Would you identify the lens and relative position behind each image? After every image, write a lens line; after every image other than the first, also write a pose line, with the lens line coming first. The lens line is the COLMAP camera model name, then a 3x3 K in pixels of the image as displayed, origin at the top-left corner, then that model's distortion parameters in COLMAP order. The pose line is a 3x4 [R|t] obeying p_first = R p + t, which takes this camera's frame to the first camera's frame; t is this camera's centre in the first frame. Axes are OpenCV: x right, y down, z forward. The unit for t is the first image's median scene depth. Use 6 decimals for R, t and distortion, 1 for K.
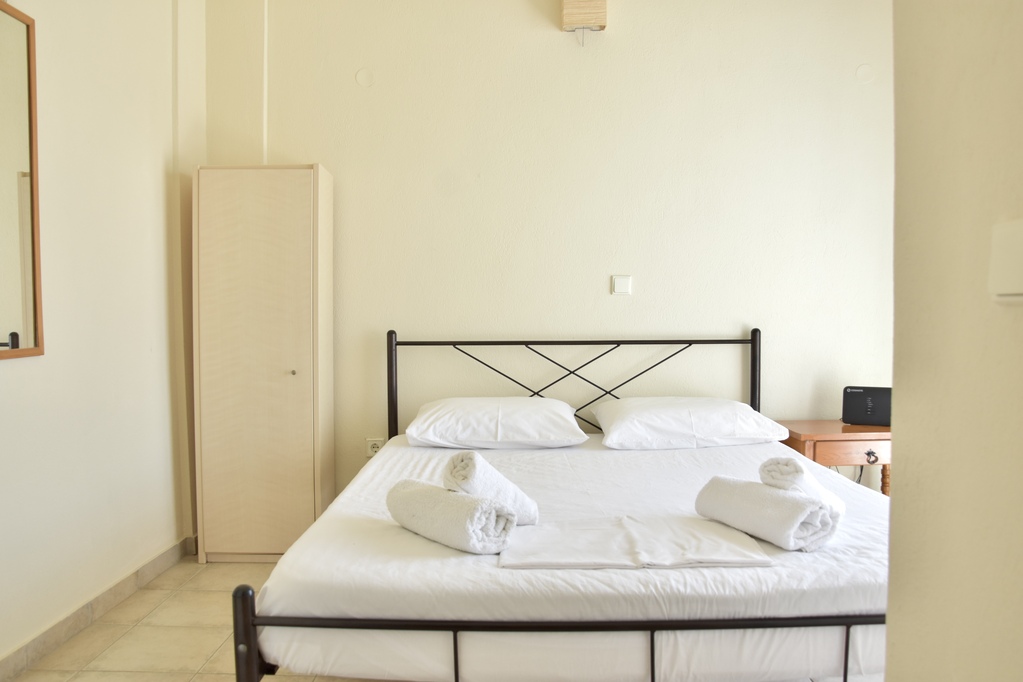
lens RADIAL K [[828.4, 0, 511.5], [0, 828.4, 341.0], [0, 0, 1]] dist [-0.156276, 0.121663]
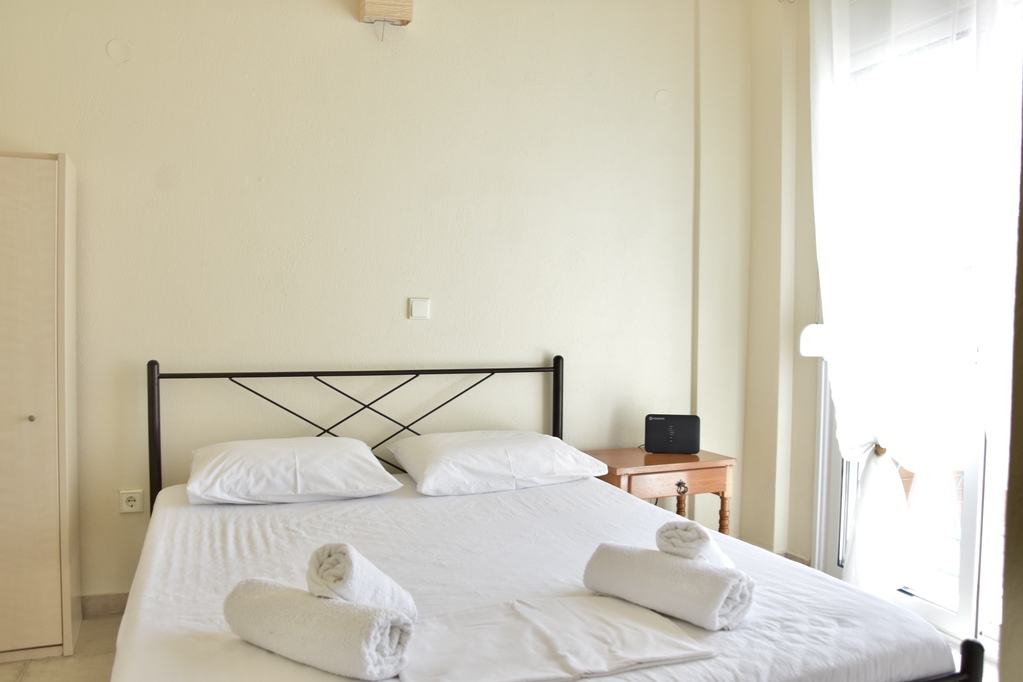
lens RADIAL K [[828.4, 0, 511.5], [0, 828.4, 341.0], [0, 0, 1]] dist [-0.156276, 0.121663]
pose [[0.935480, 0.000349, 0.353379, -0.108488], [-0.001048, 0.999998, 0.001789, -0.039252], [-0.353377, -0.002044, 0.935479, 0.129876]]
